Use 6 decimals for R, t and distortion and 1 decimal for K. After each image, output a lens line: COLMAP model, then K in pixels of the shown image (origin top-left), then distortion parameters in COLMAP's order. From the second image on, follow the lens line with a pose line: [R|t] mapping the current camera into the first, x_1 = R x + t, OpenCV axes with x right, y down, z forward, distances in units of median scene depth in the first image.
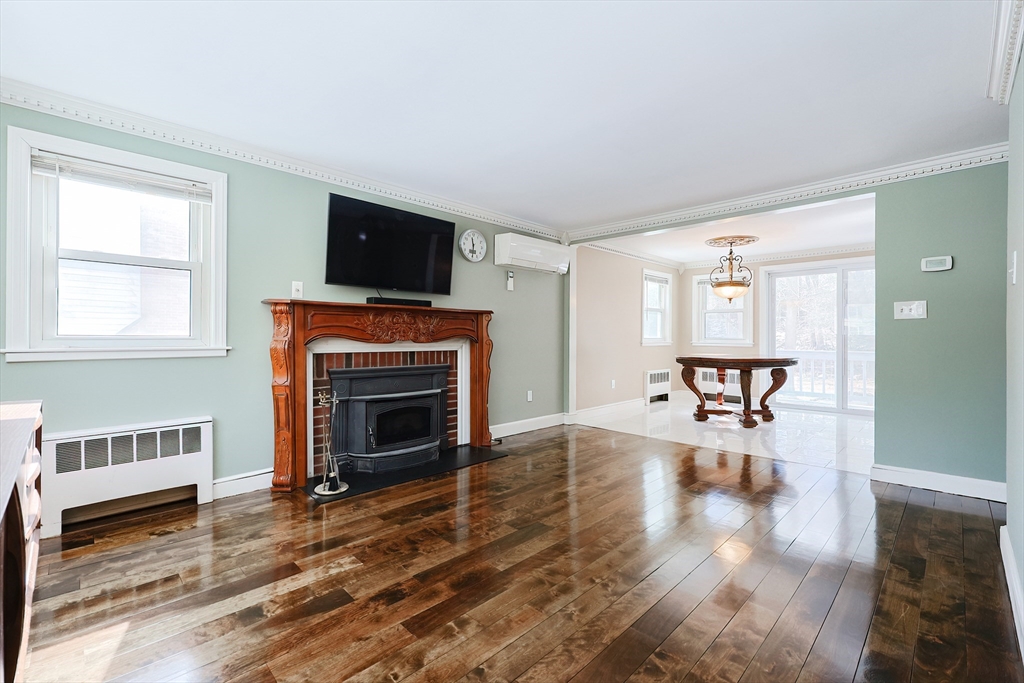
lens RADIAL K [[437.3, 0, 520.5], [0, 437.3, 337.4], [0, 0, 1]] dist [0.001929, 0.000425]
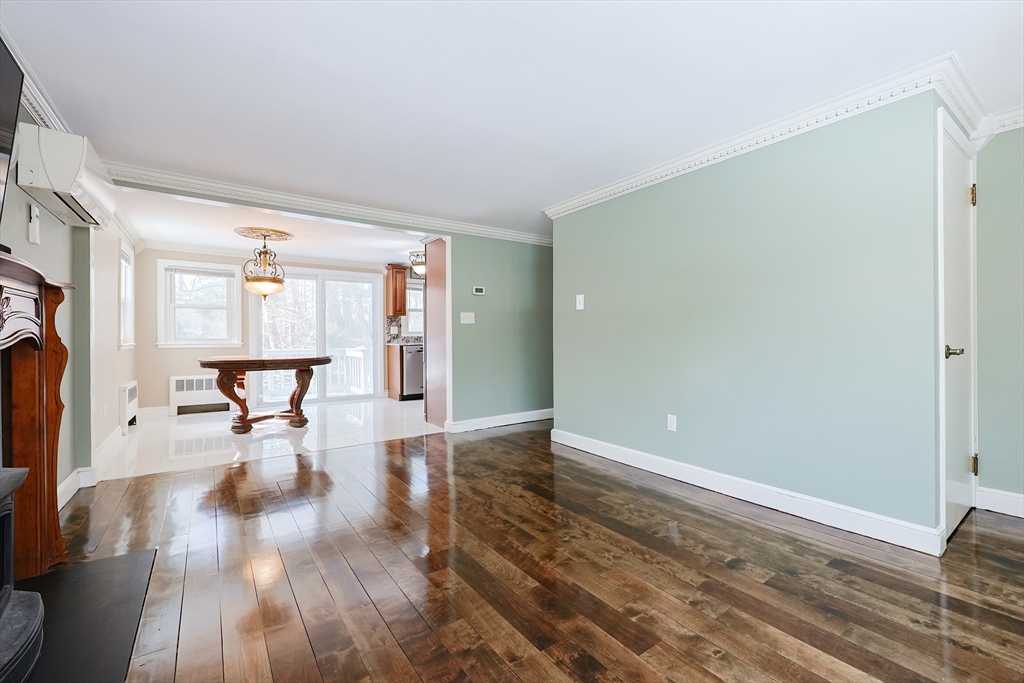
lens RADIAL K [[433.6, 0, 514.7], [0, 433.6, 339.1], [0, 0, 1]] dist [0.001175, 0.000005]
pose [[0.176336, -0.008320, 0.984295, -0.523625], [0.006458, 0.999953, 0.007295, 0.002063], [-0.984309, 0.005070, 0.176382, 0.483976]]
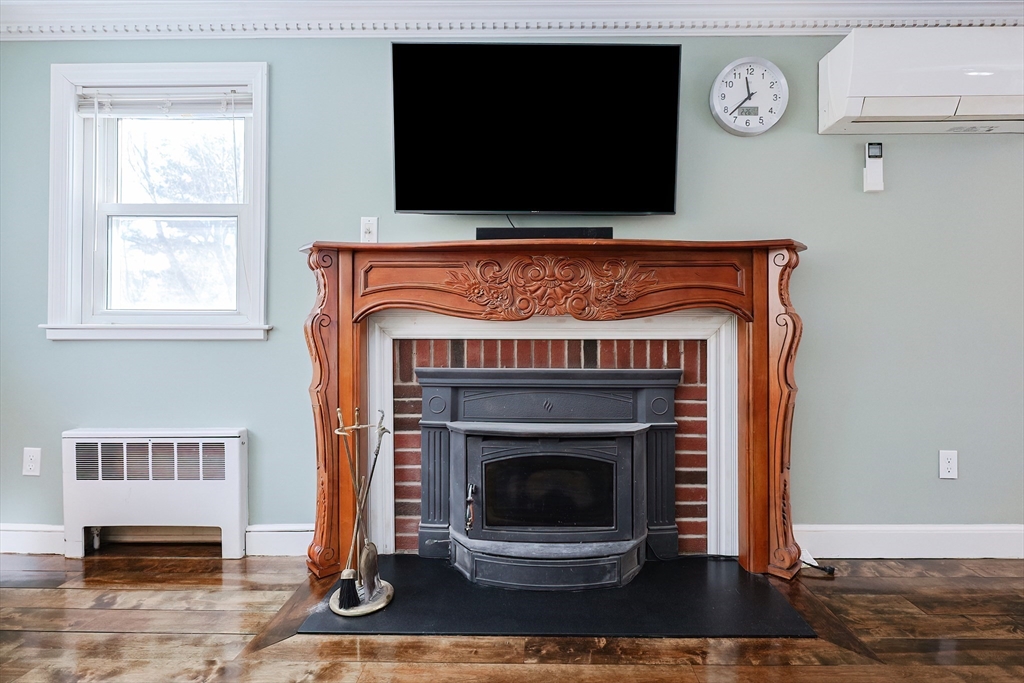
lens RADIAL K [[488.7, 0, 533.7], [0, 488.7, 336.6], [0, 0, 1]] dist [-0.001788, -0.000291]
pose [[0.697417, -0.003508, -0.716657, 0.101684], [0.000875, 0.999991, -0.004043, 0.032394], [0.716665, 0.002193, 0.697414, 0.603835]]
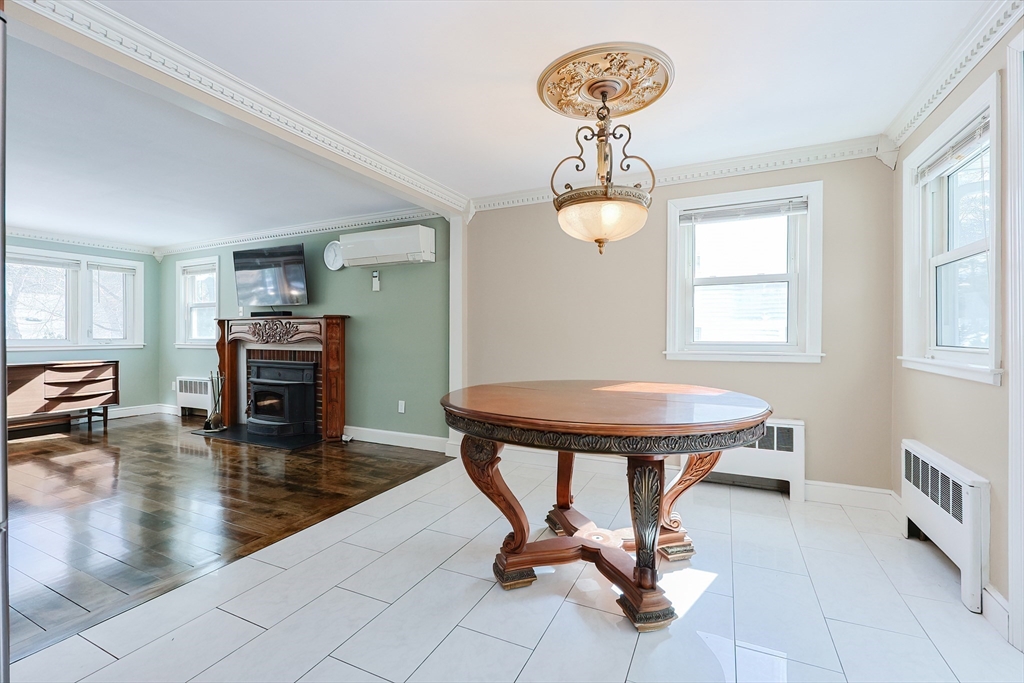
lens RADIAL K [[437.3, 0, 520.5], [0, 437.3, 337.4], [0, 0, 1]] dist [0.001929, 0.000425]
pose [[0.338364, 0.001640, -0.941014, 1.262012], [-0.001286, 0.999998, 0.001280, -0.009650], [0.941014, 0.000776, 0.338366, 1.248152]]
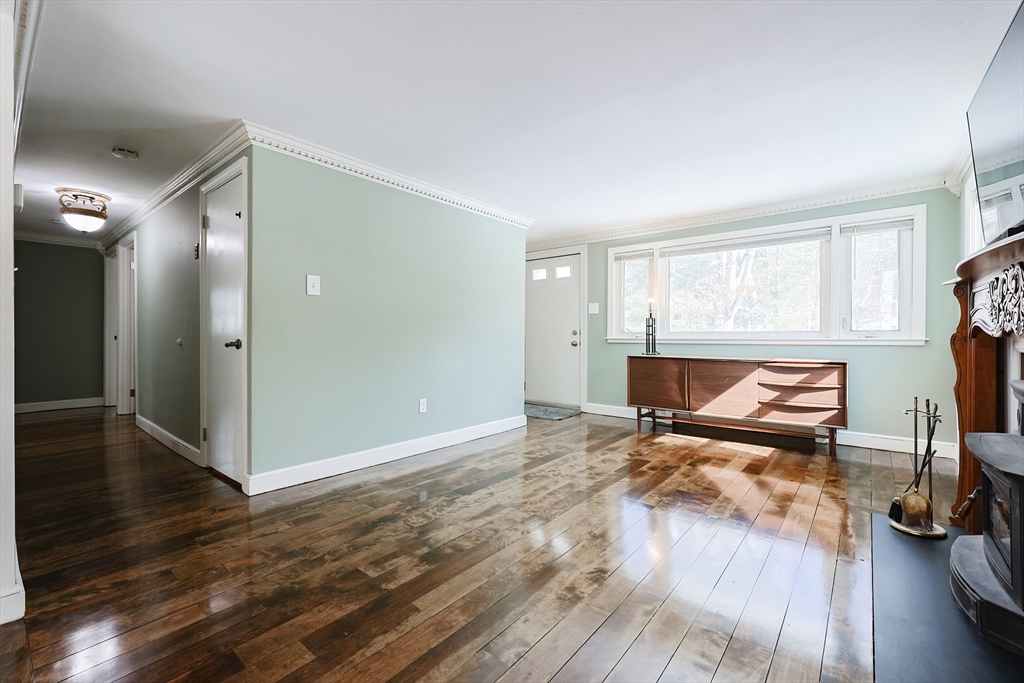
lens RADIAL K [[433.6, 0, 514.7], [0, 433.6, 339.1], [0, 0, 1]] dist [0.001175, 0.000005]
pose [[-0.995846, -0.000339, -0.091054, 0.268476], [-0.001142, 0.999961, 0.008765, 0.011561], [0.091047, 0.008833, -0.995807, 1.371229]]
